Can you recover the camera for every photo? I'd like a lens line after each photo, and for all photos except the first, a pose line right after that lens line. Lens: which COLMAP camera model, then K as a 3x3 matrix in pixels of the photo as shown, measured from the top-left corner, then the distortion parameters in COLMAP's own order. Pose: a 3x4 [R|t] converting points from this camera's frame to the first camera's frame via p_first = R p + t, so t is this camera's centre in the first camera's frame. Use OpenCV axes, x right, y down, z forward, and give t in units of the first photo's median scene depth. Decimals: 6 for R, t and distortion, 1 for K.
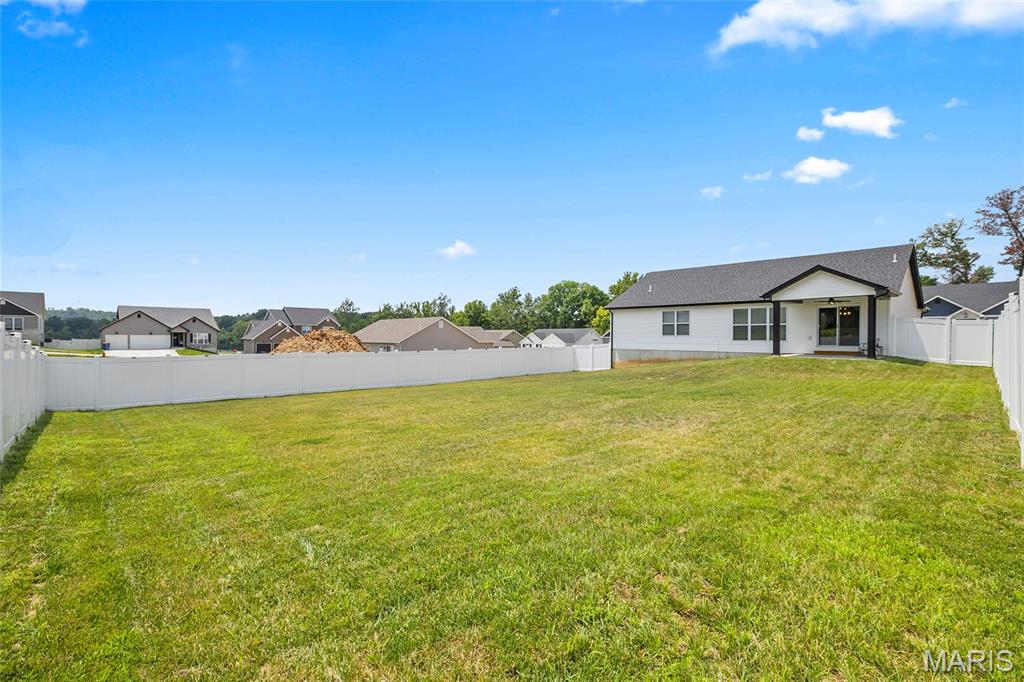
lens RADIAL K [[454.4, 0, 515.6], [0, 454.4, 340.0], [0, 0, 1]] dist [0.004542, 0.002094]
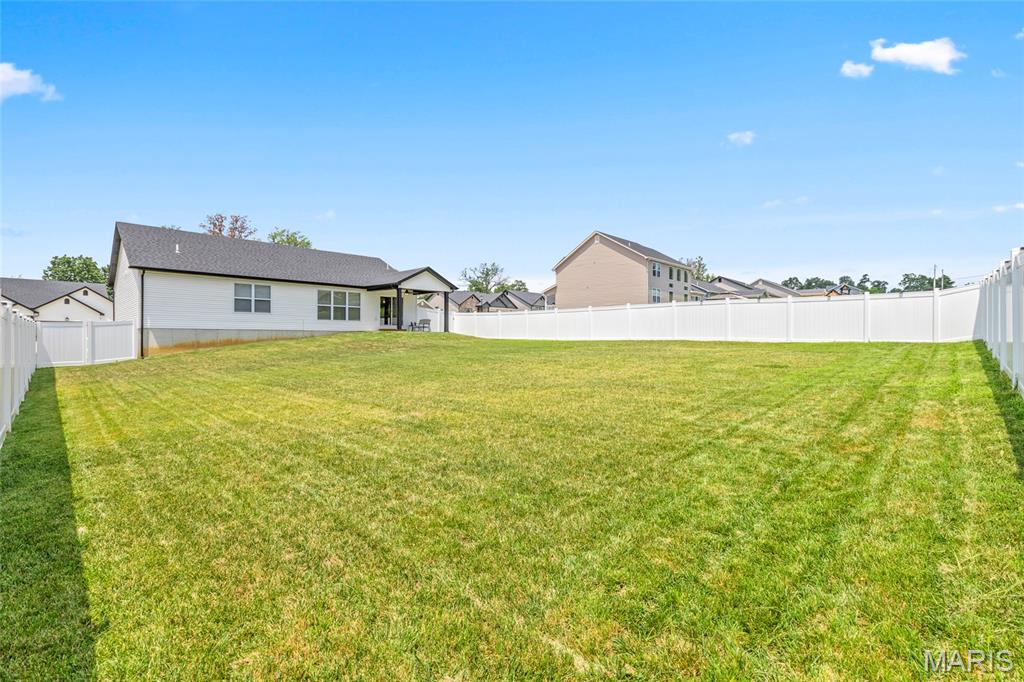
lens RADIAL K [[454.4, 0, 504.9], [0, 454.4, 338.2], [0, 0, 1]] dist [0.004542, 0.002094]
pose [[0.004953, -0.003483, 0.999982, -0.475631], [0.003988, 0.999986, 0.003463, 0.035139], [-0.999980, 0.003970, 0.004967, 0.471624]]
